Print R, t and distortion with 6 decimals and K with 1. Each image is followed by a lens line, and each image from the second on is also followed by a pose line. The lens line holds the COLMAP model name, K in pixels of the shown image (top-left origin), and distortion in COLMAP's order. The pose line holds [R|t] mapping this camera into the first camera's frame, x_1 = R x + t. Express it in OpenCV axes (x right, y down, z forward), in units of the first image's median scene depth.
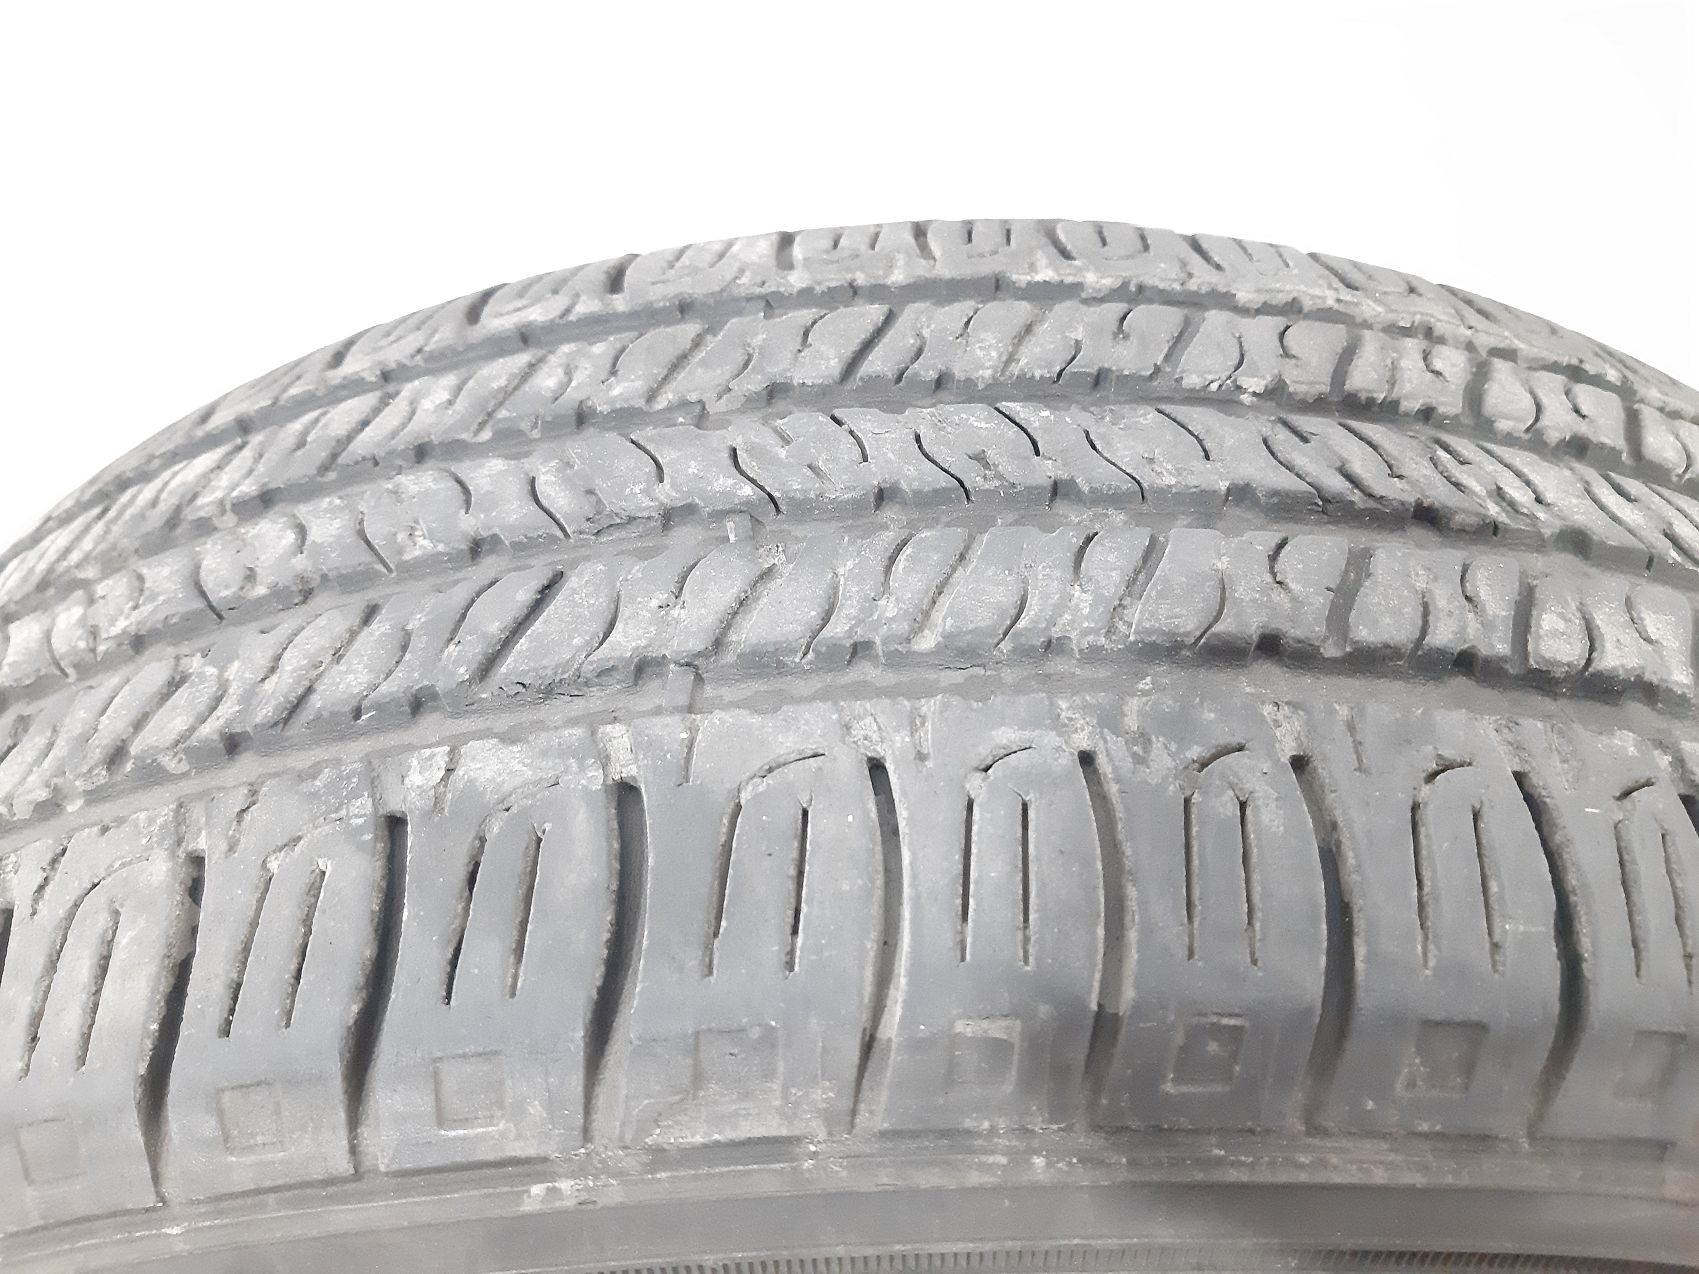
lens RADIAL K [[1320.1, 0, 853.3], [0, 1320.1, 636.2], [0, 0, 1]] dist [0.052342, -0.124006]
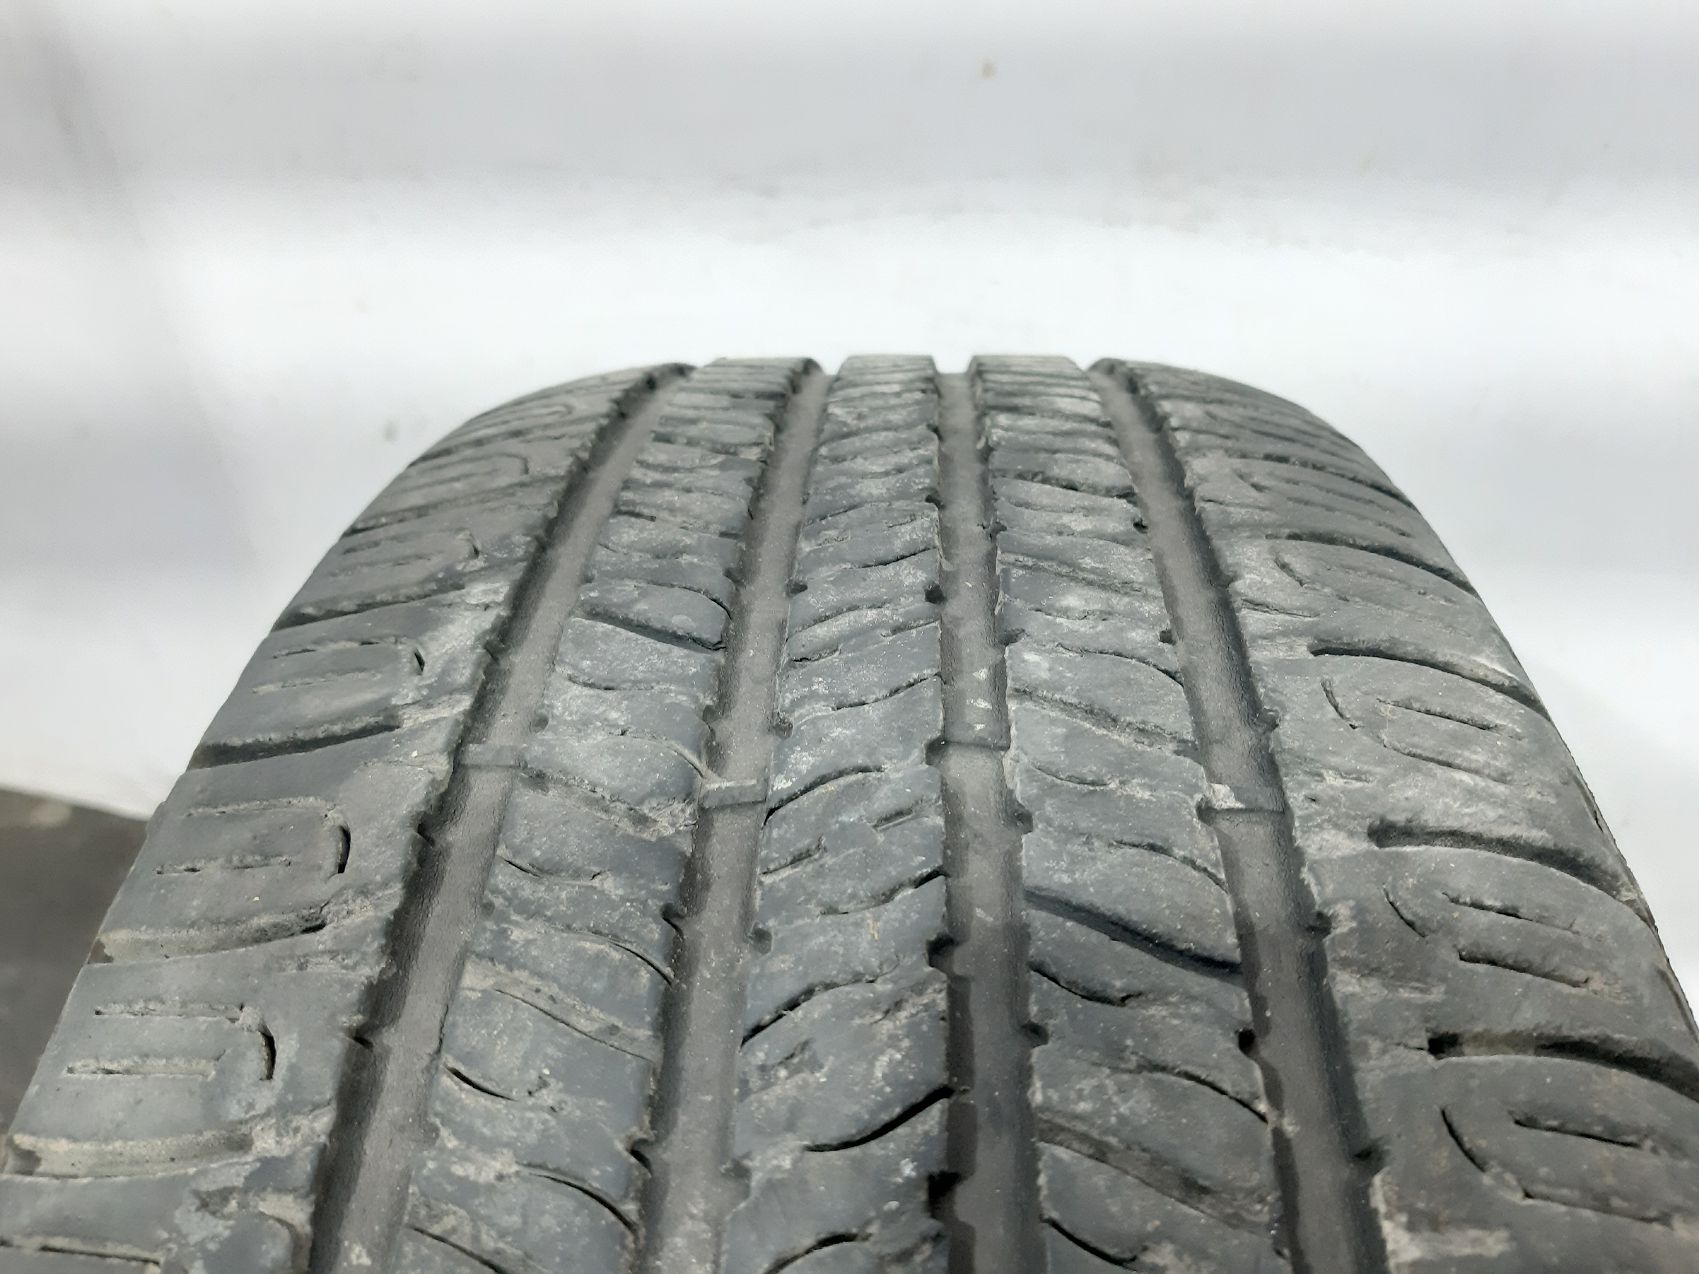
lens RADIAL K [[1320.1, 0, 853.3], [0, 1320.1, 636.2], [0, 0, 1]] dist [0.052342, -0.124006]
pose [[-0.036867, 0.758640, -0.650466, 0.501302], [-0.684874, 0.454826, 0.569281, -0.858069], [0.727728, 0.466475, 0.502805, 0.776590]]
